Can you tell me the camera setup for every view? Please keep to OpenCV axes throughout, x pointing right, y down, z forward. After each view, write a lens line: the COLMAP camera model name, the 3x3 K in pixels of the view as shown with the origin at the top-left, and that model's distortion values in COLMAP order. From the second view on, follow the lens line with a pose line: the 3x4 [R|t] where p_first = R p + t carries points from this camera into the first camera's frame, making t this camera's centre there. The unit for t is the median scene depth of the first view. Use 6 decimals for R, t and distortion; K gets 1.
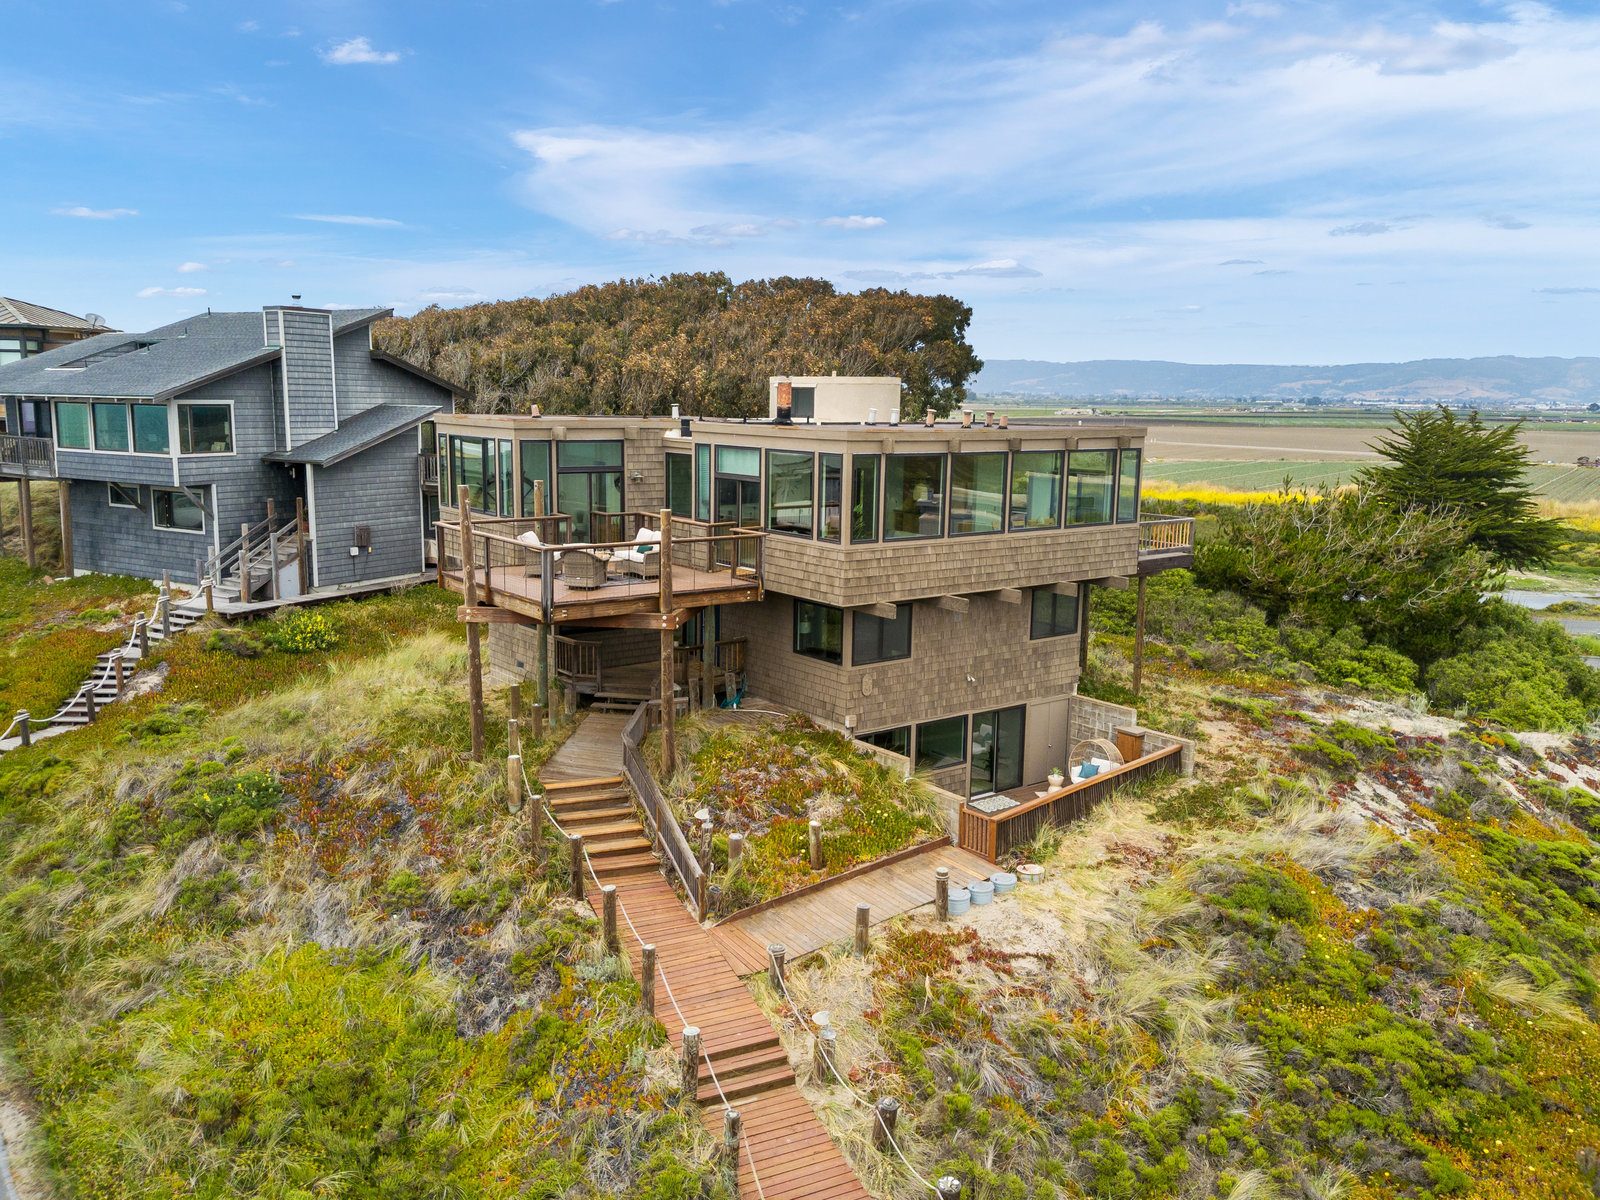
lens RADIAL K [[1267.6, 0, 800.0], [0, 1267.6, 600.0], [0, 0, 1]] dist [0.111437, -0.202875]
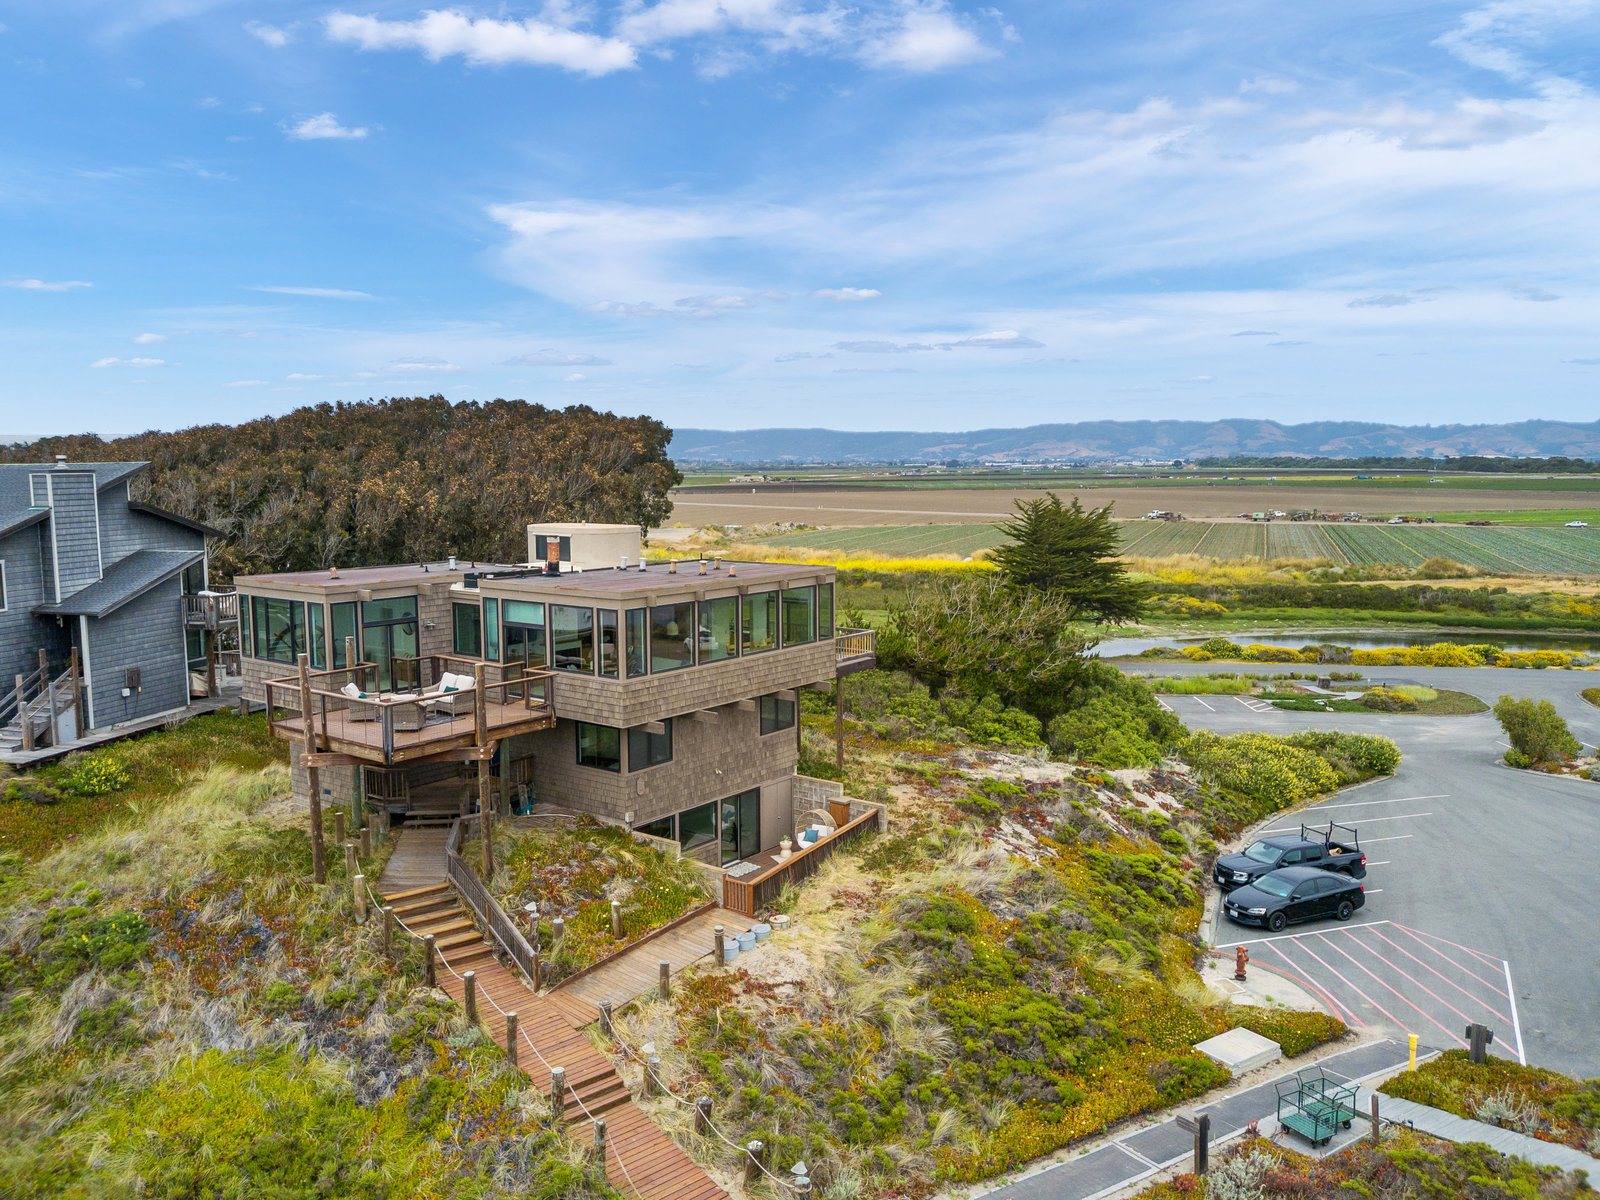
lens RADIAL K [[1230.5, 0, 813.5], [0, 1230.5, 593.7], [0, 0, 1]] dist [0.109723, -0.179736]
pose [[0.965062, -0.047047, 0.257764, -0.095682], [0.060446, 0.997188, -0.044302, -0.063445], [-0.254955, 0.058335, 0.965192, -0.257858]]
